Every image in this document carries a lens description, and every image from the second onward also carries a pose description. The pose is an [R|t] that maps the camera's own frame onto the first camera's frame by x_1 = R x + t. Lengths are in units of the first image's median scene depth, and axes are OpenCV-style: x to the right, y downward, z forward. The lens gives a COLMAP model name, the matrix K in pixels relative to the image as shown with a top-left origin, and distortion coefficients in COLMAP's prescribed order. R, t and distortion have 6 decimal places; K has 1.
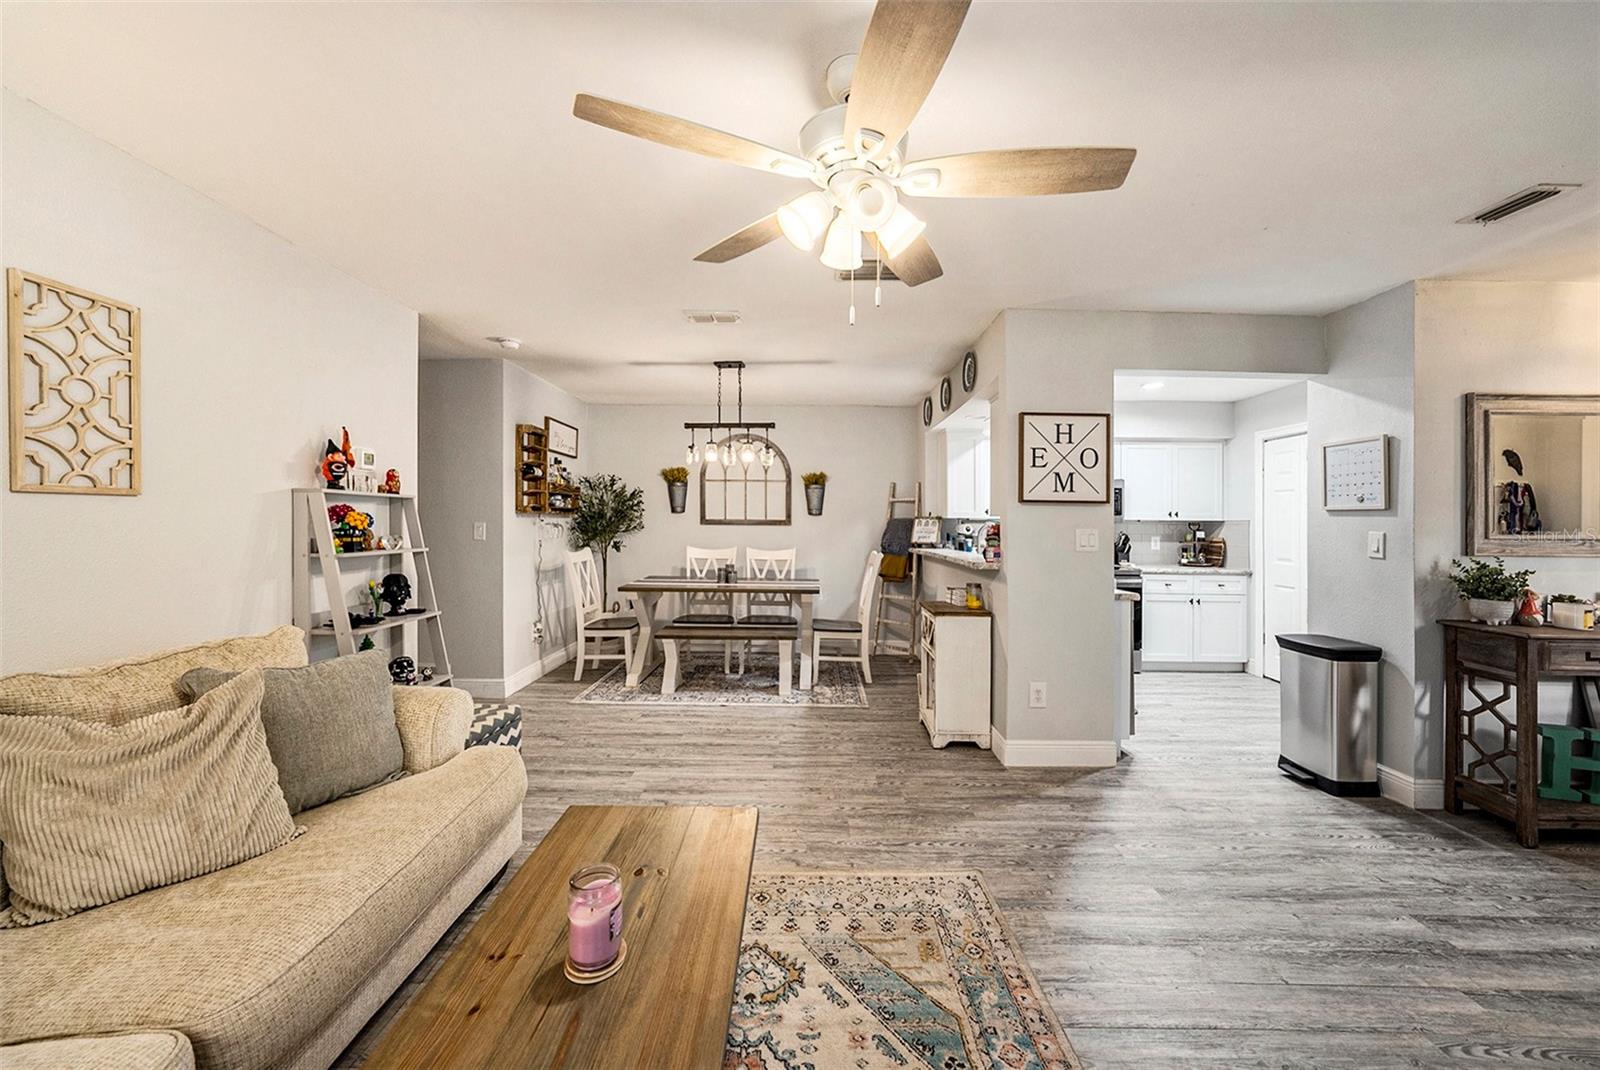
lens RADIAL K [[585.0, 0, 797.1], [0, 585.0, 526.2], [0, 0, 1]] dist [-0.013258, 0.001102]
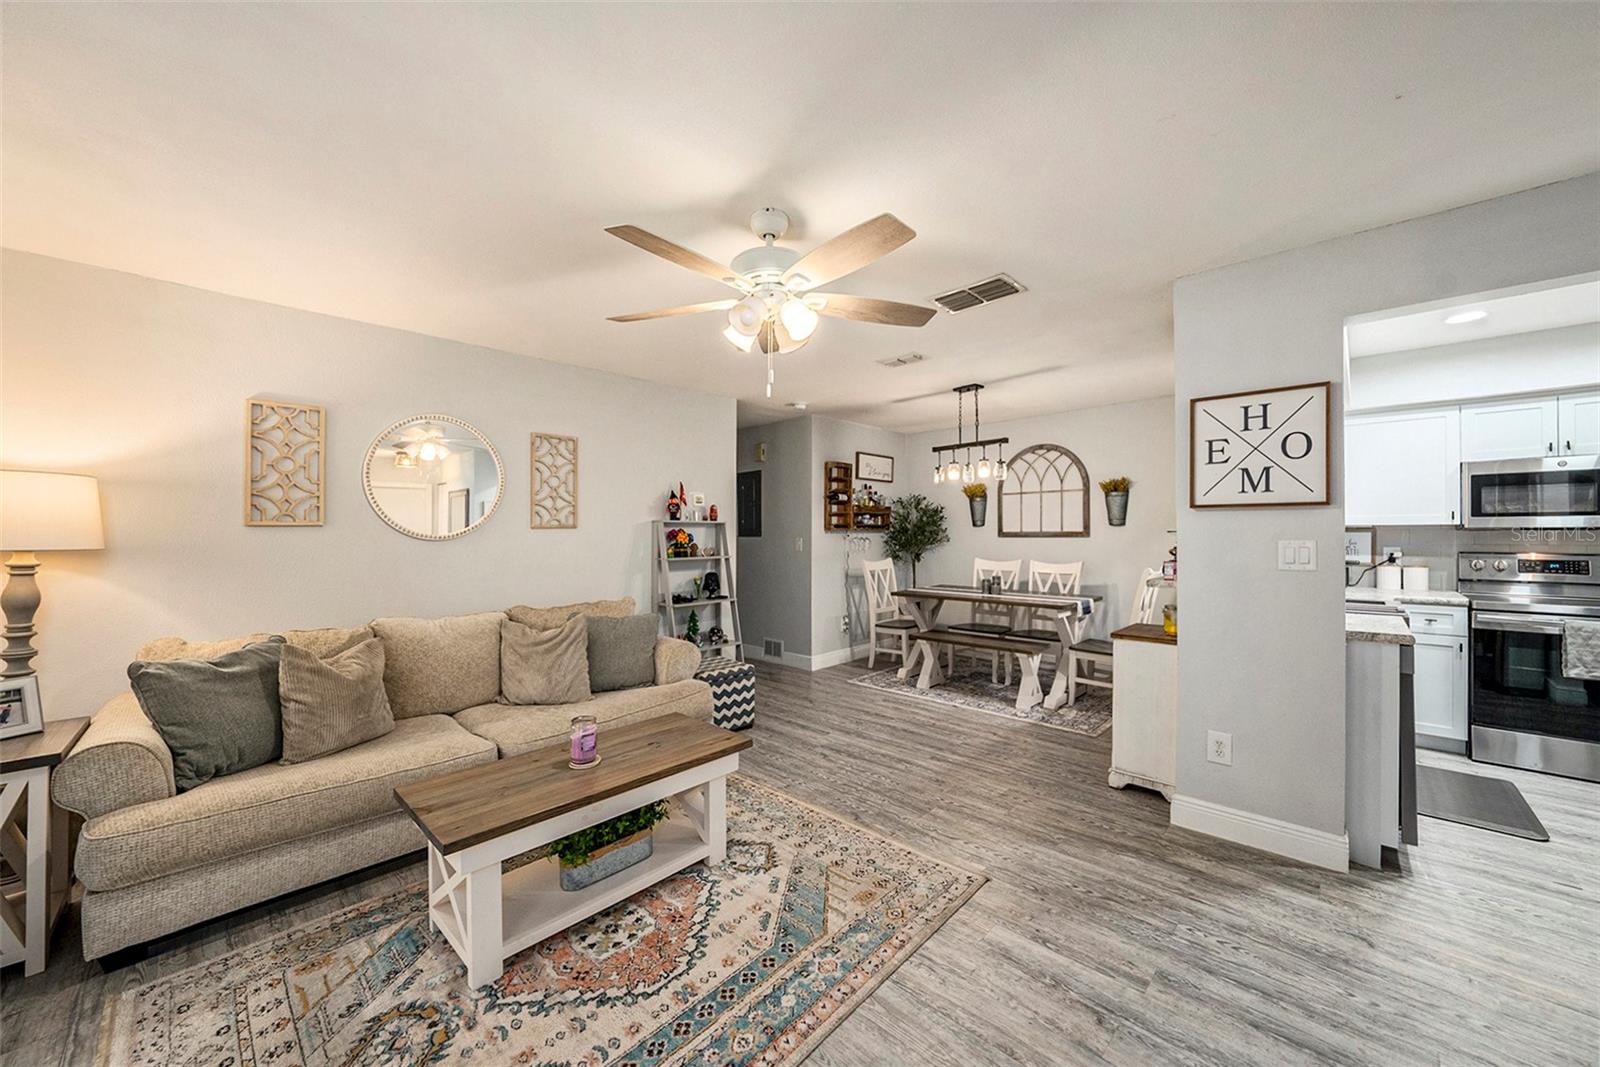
lens RADIAL K [[585.0, 0, 793.5], [0, 585.0, 527.2], [0, 0, 1]] dist [-0.013258, 0.001102]
pose [[0.721805, -0.023312, -0.691704, 0.495643], [0.009683, 0.999675, -0.023587, -0.000366], [0.692029, 0.010328, 0.721796, 0.015439]]
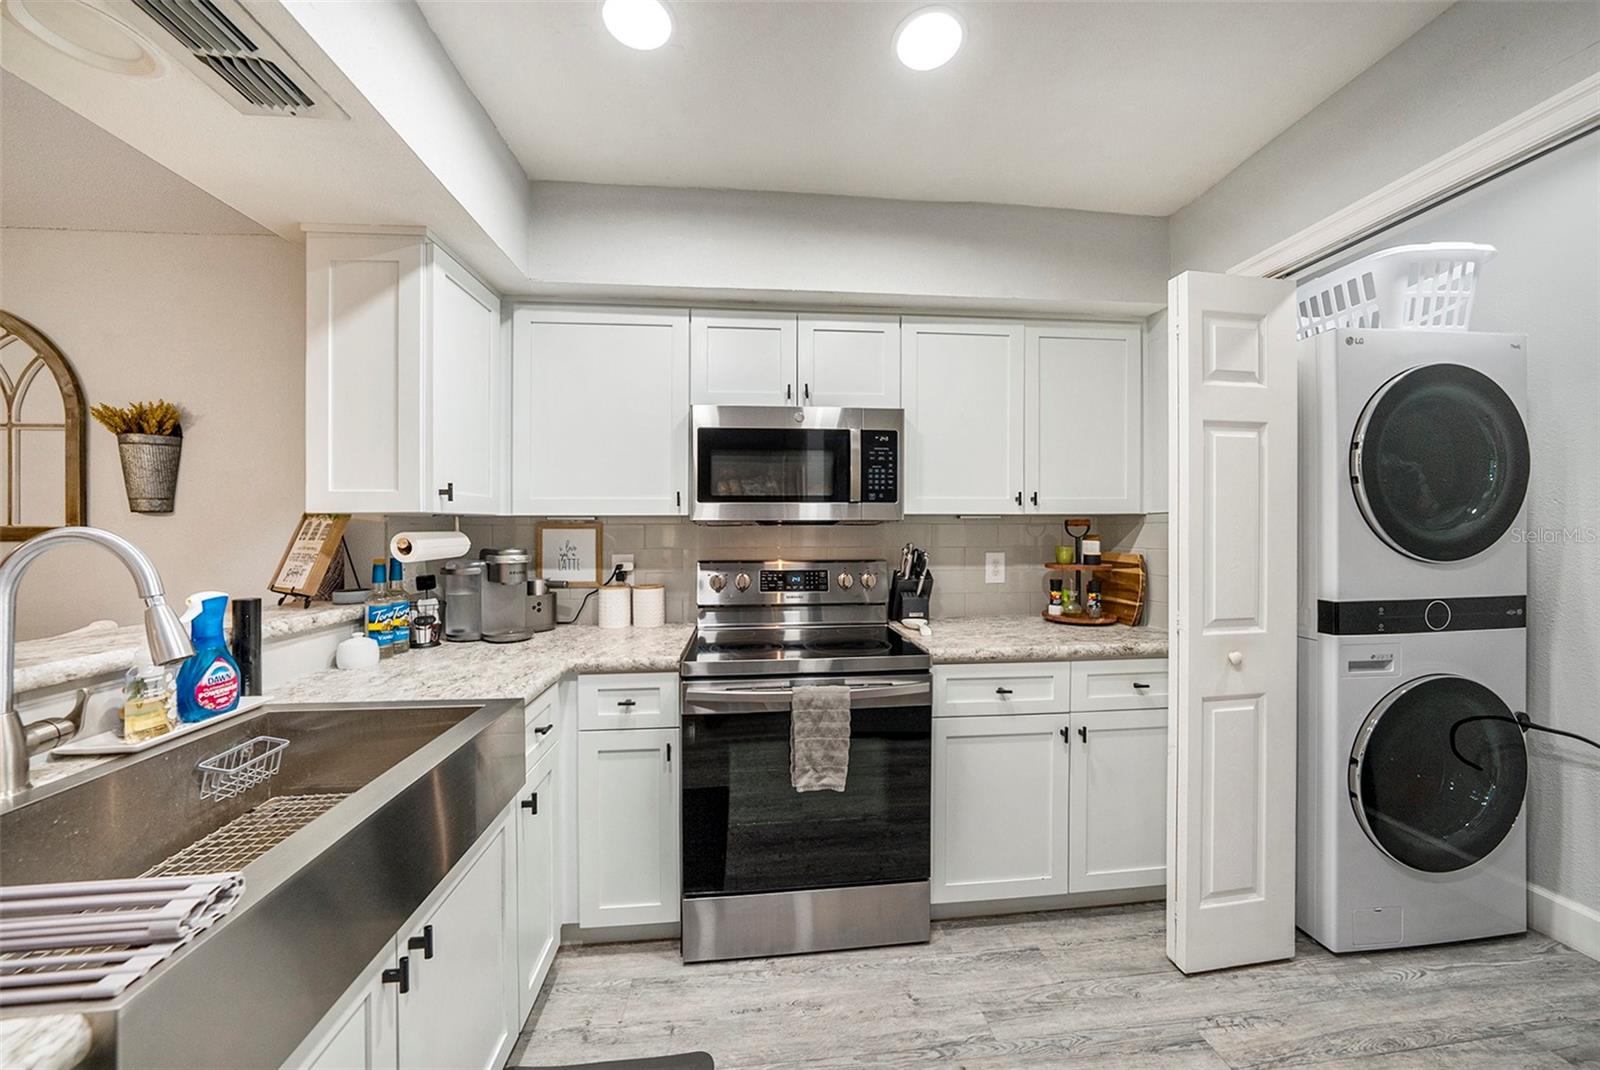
lens RADIAL K [[558.0, 0, 801.3], [0, 558.0, 541.6], [0, 0, 1]] dist [-0.009438, -0.000043]
pose [[0.994409, -0.016334, 0.104328, 0.691377], [0.014653, 0.999751, 0.016856, 0.000929], [-0.104577, -0.015233, 0.994400, 0.968967]]
